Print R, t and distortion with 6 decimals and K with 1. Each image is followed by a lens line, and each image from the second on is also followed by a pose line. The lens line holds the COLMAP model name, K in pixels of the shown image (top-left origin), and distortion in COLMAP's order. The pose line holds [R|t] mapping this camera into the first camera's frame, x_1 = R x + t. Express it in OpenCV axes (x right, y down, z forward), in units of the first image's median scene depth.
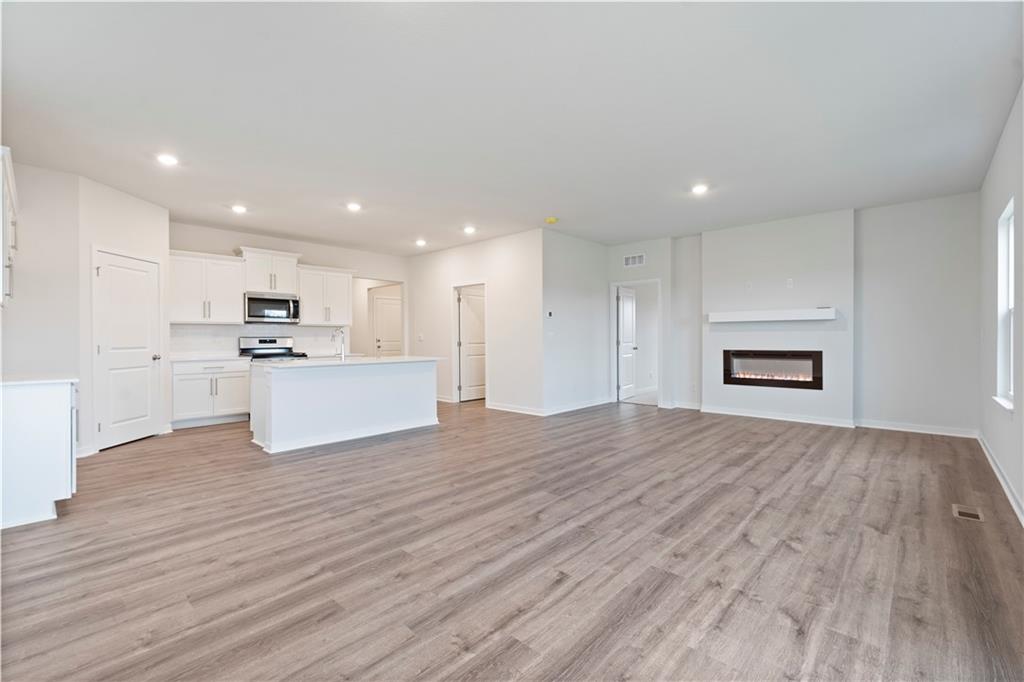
lens RADIAL K [[444.6, 0, 513.0], [0, 444.6, 340.1], [0, 0, 1]] dist [-0.000862, 0.000037]
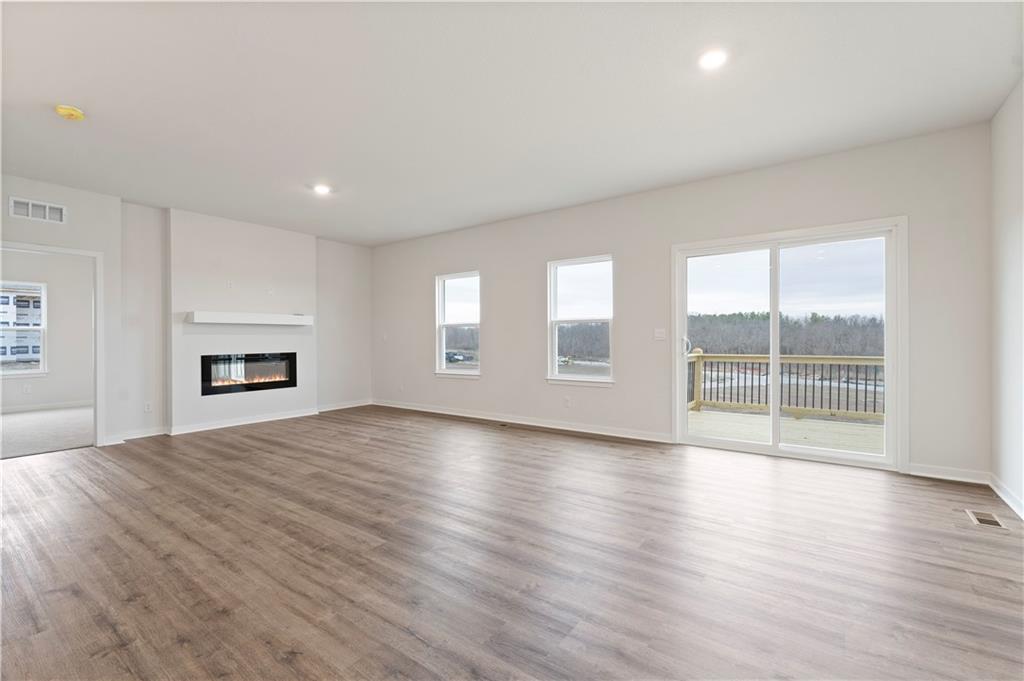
lens RADIAL K [[448.1, 0, 512.6], [0, 448.1, 342.9], [0, 0, 1]] dist [0.000736, -0.000094]
pose [[-0.111948, -0.003695, 0.993707, -0.652880], [0.012141, 0.999913, 0.005085, 0.001052], [-0.993640, 0.012634, -0.111894, 0.742953]]
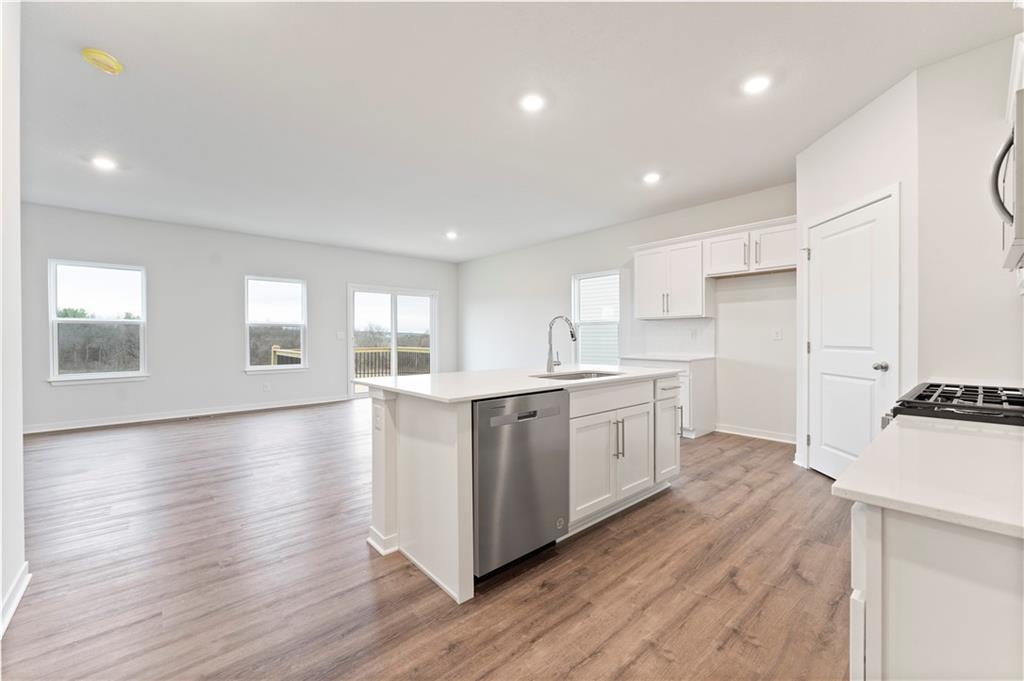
lens RADIAL K [[409.2, 0, 514.0], [0, 409.2, 340.2], [0, 0, 1]] dist [0.001750, -0.000090]
pose [[-0.995711, 0.006695, 0.092270, -0.453828], [0.007902, 0.999888, 0.012727, -0.005526], [-0.092175, 0.013402, -0.995653, 1.824087]]
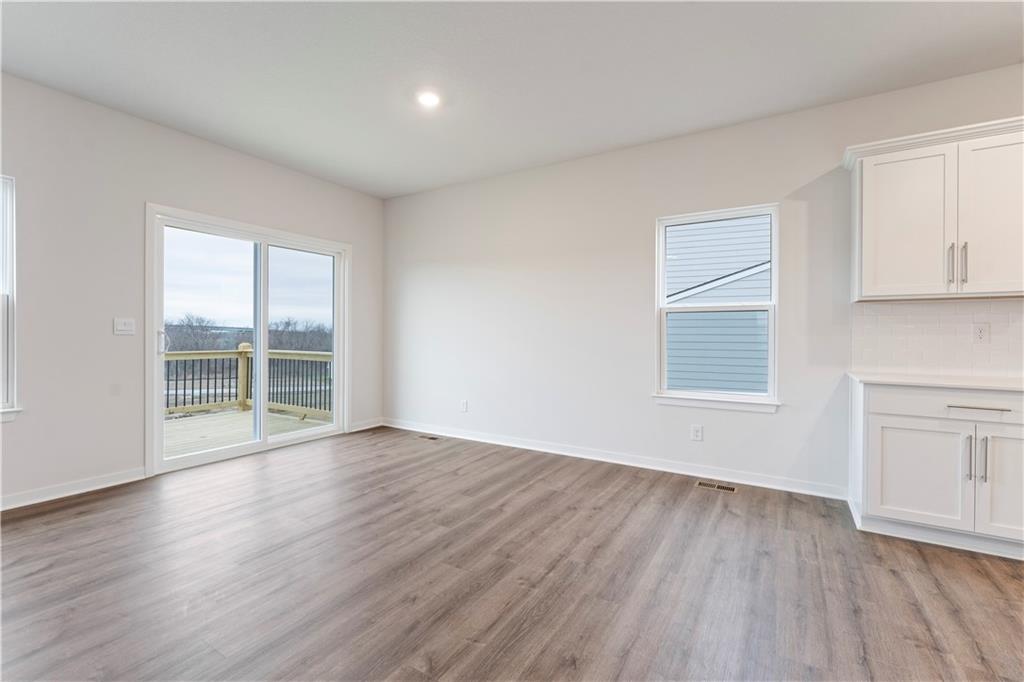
lens RADIAL K [[445.0, 0, 509.0], [0, 445.0, 337.1], [0, 0, 1]] dist [-0.003739, -0.000274]
pose [[-0.980836, 0.000295, -0.194834, -0.098454], [-0.002217, 0.999917, 0.012675, -0.002049], [0.194821, 0.012864, -0.980754, 1.113731]]
